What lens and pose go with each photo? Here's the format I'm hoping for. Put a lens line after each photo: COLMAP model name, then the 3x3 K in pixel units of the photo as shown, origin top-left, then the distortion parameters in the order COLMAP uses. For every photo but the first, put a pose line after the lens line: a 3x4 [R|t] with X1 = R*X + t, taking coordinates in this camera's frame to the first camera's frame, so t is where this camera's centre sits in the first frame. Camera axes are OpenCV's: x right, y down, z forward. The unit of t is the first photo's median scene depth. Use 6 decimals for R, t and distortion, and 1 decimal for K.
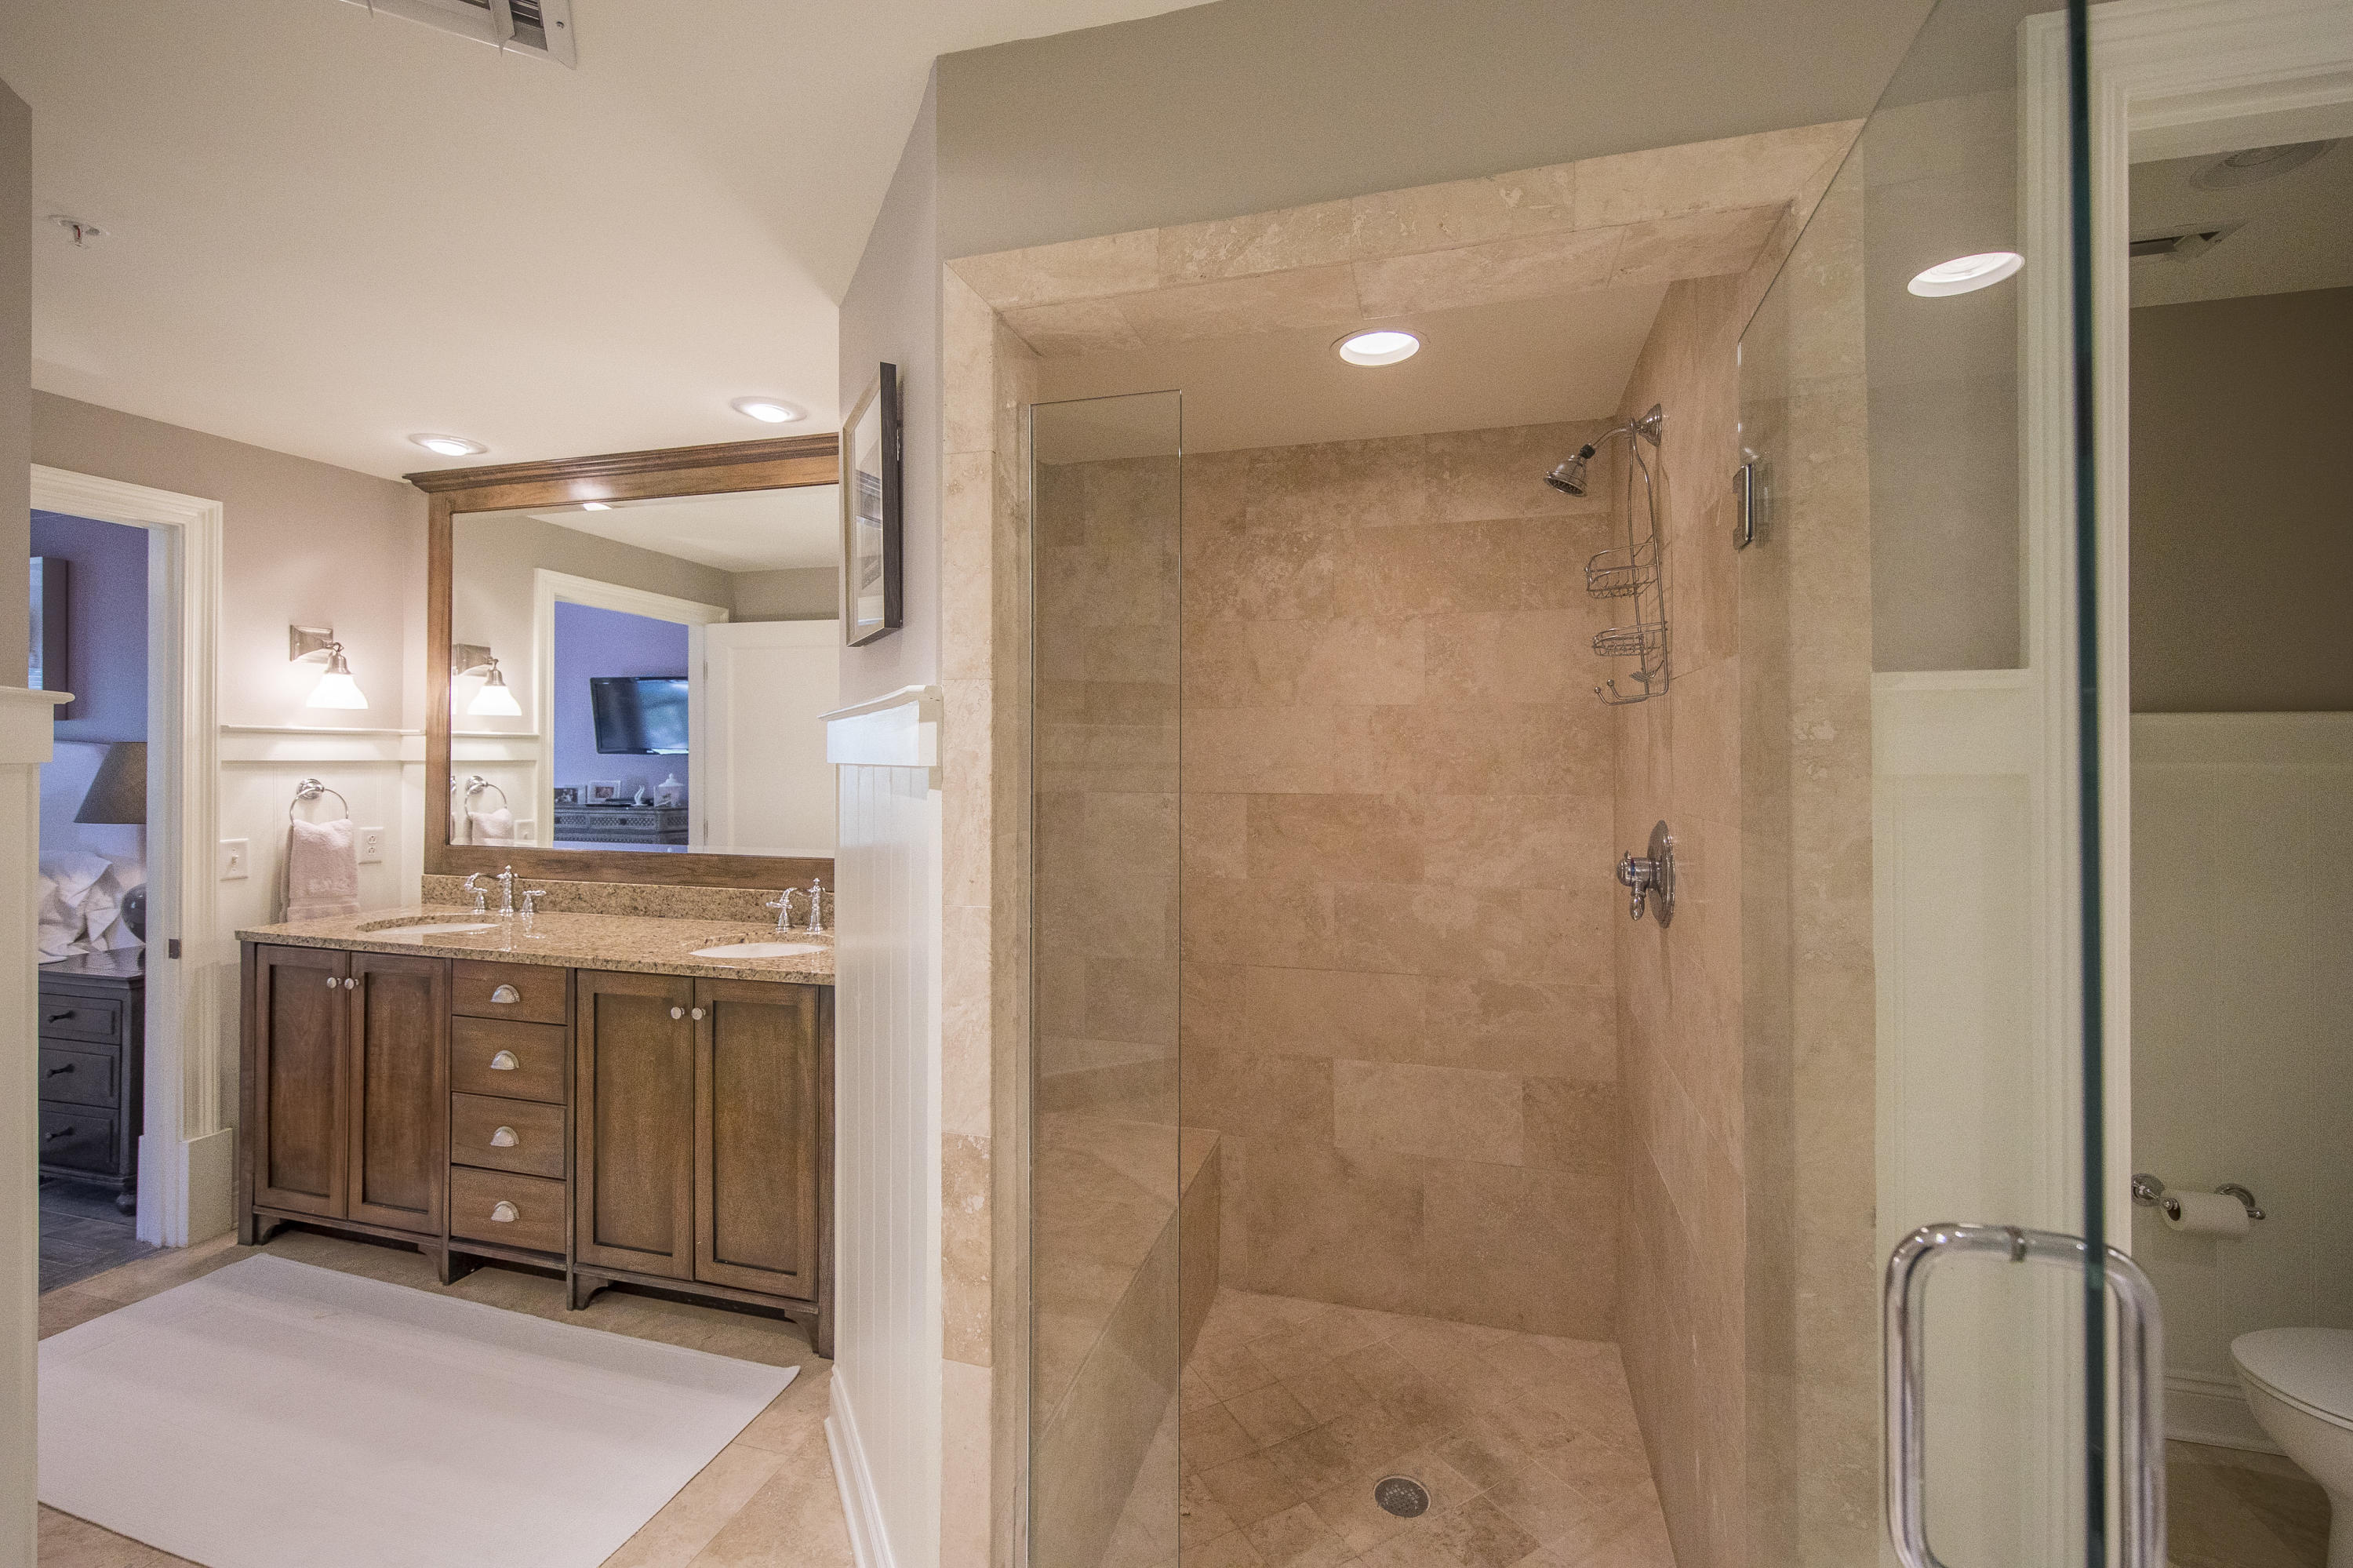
lens RADIAL K [[993.9, 0, 1180.5], [0, 993.9, 795.9], [0, 0, 1]] dist [0.015828, -0.007097]
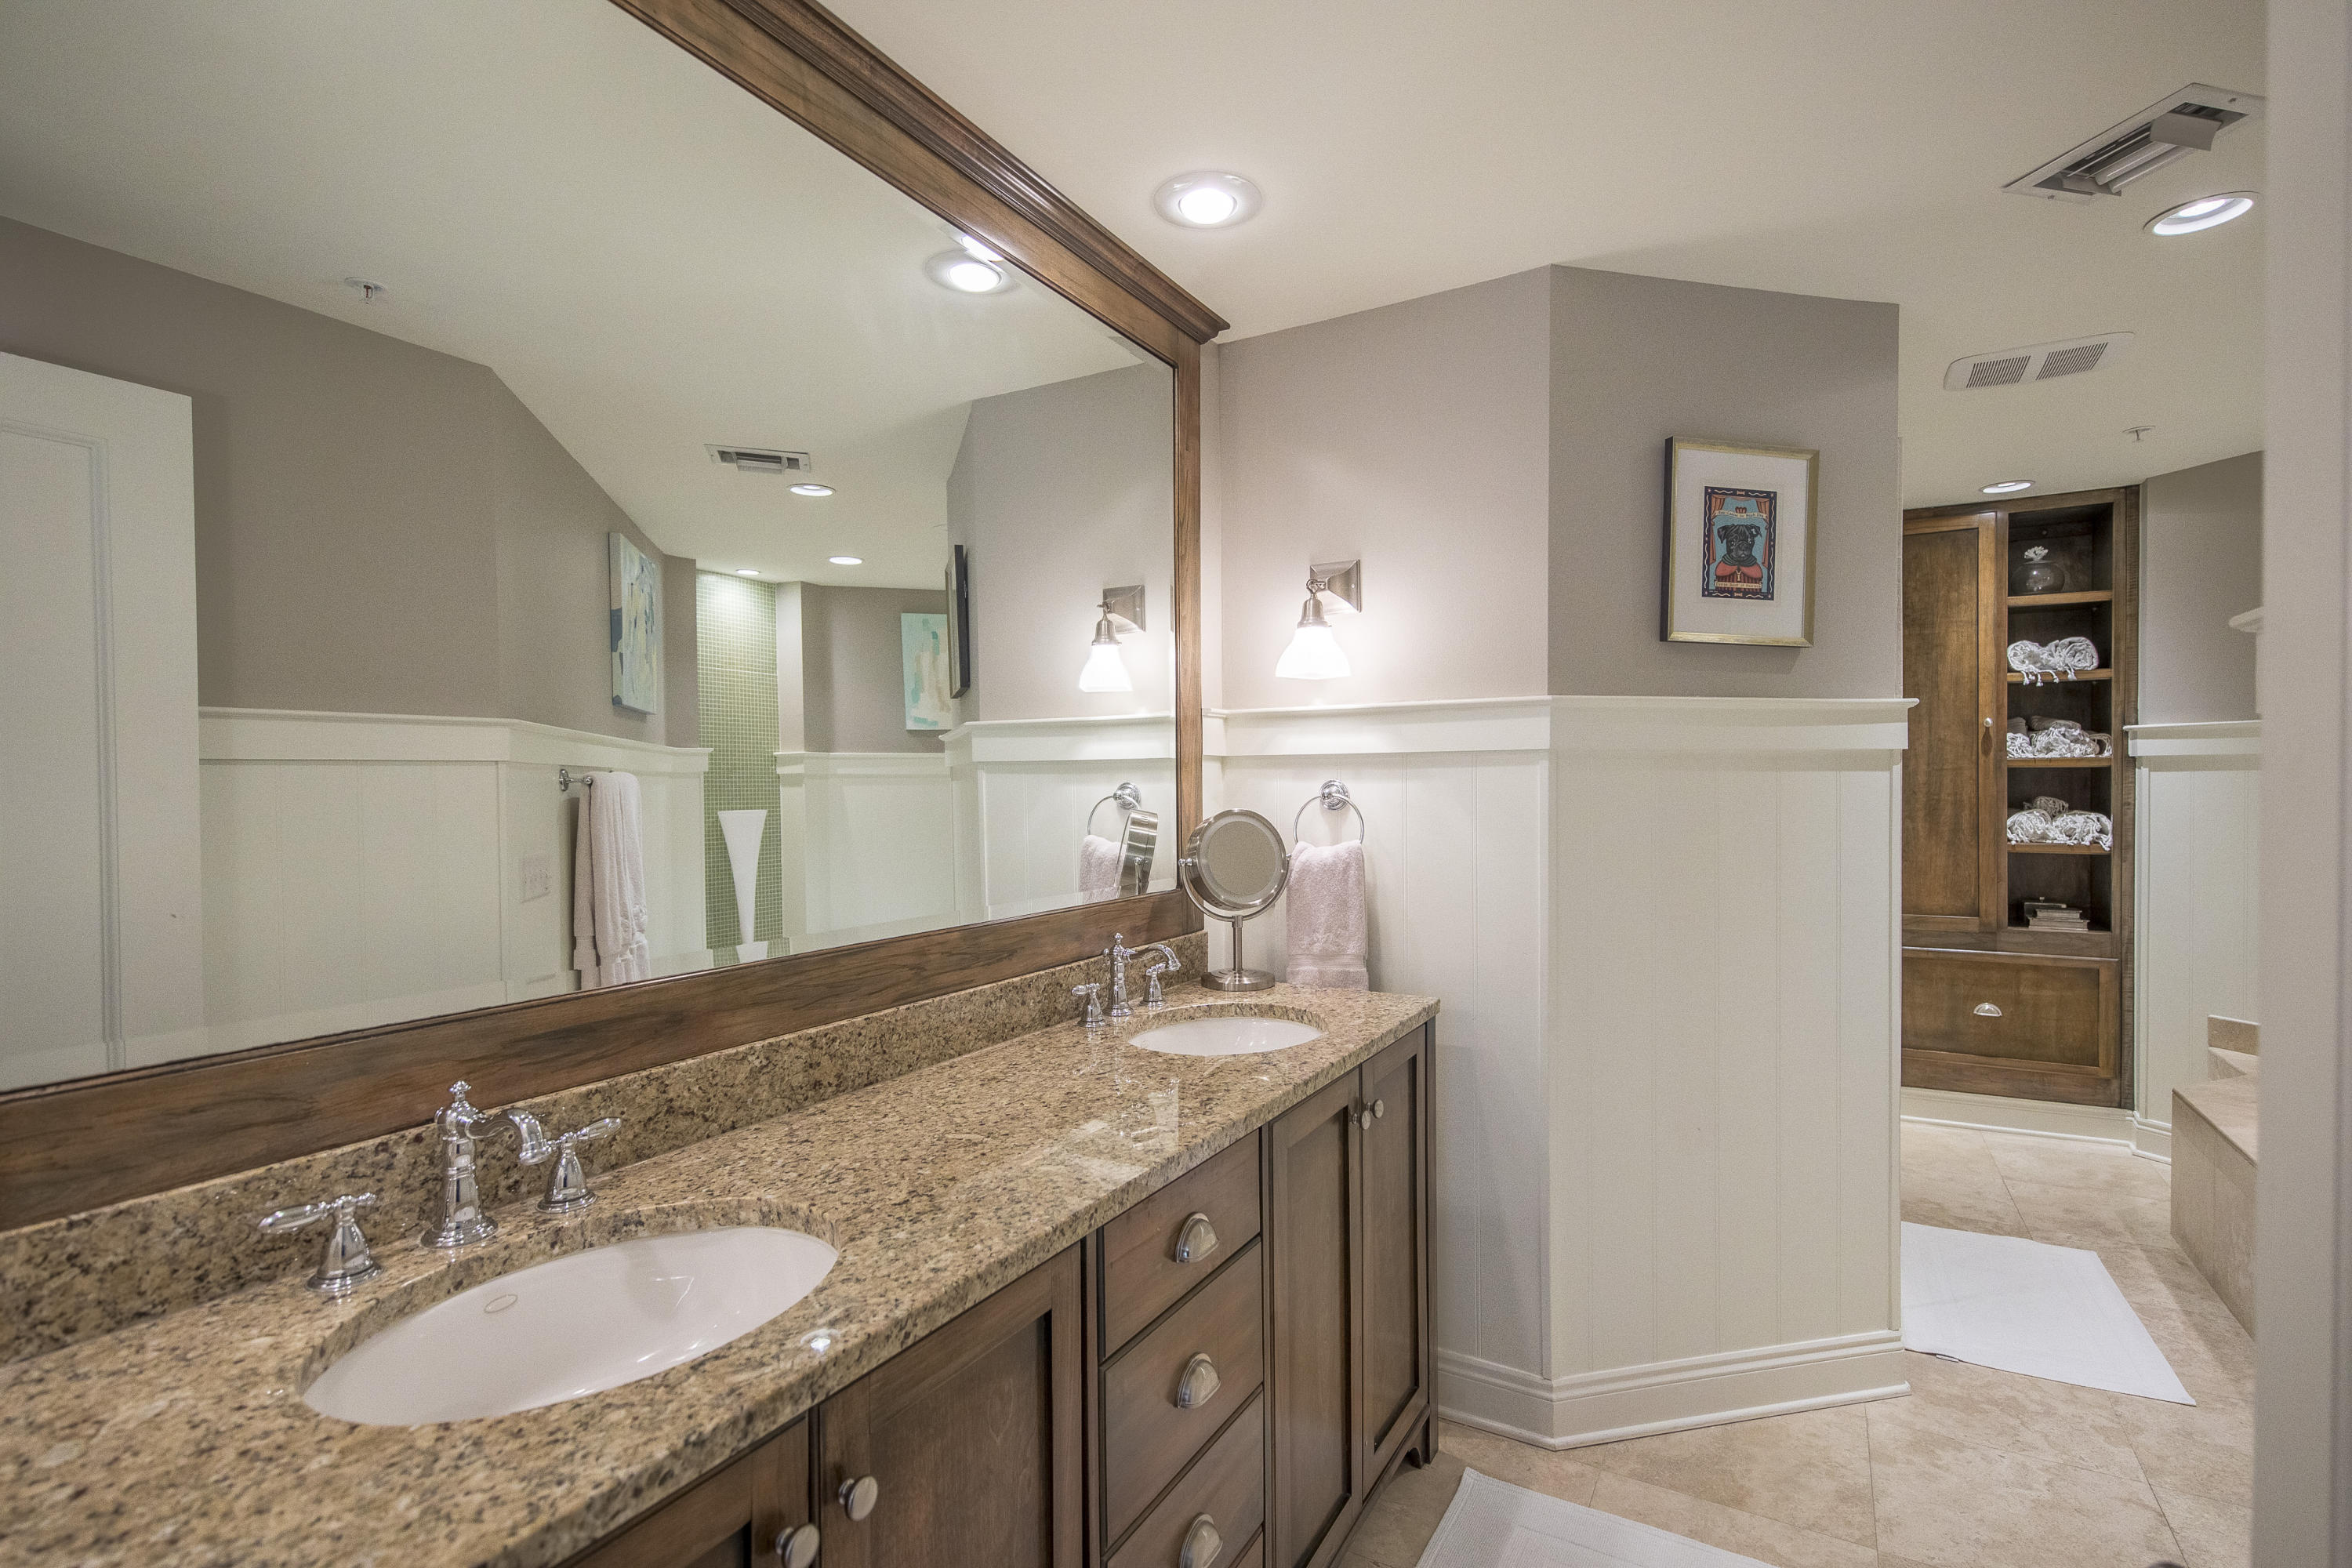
lens RADIAL K [[1083.5, 0, 1213.2], [0, 1083.5, 784.1], [0, 0, 1]] dist [0.020531, -0.000101]
pose [[0.231974, -0.016050, 0.972589, -1.121686], [0.022215, 0.999690, 0.011199, -0.026680], [-0.972468, 0.019009, 0.232259, 0.818340]]
